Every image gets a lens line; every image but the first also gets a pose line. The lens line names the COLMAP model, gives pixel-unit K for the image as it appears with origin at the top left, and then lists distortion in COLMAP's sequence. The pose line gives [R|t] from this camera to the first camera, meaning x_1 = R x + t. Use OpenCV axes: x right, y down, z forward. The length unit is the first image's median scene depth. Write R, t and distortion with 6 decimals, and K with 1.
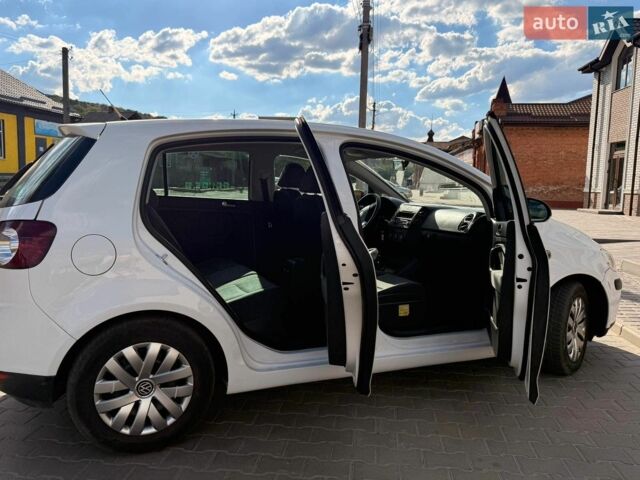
lens RADIAL K [[535.5, 0, 316.9], [0, 535.5, 240.9], [0, 0, 1]] dist [-0.028449, -0.001980]
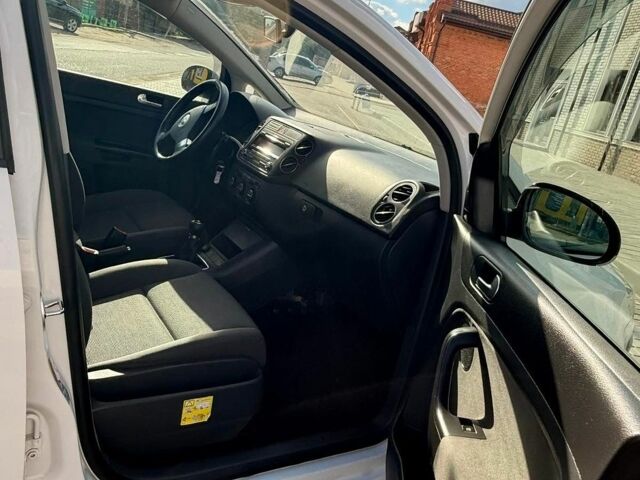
lens RADIAL K [[535.5, 0, 322.5], [0, 535.5, 242.8], [0, 0, 1]] dist [-0.028449, -0.001980]
pose [[0.968999, 0.141191, 0.202746, 0.134307], [-0.183716, 0.960463, 0.209186, -0.075534], [-0.165195, -0.239949, 0.956627, 0.553046]]
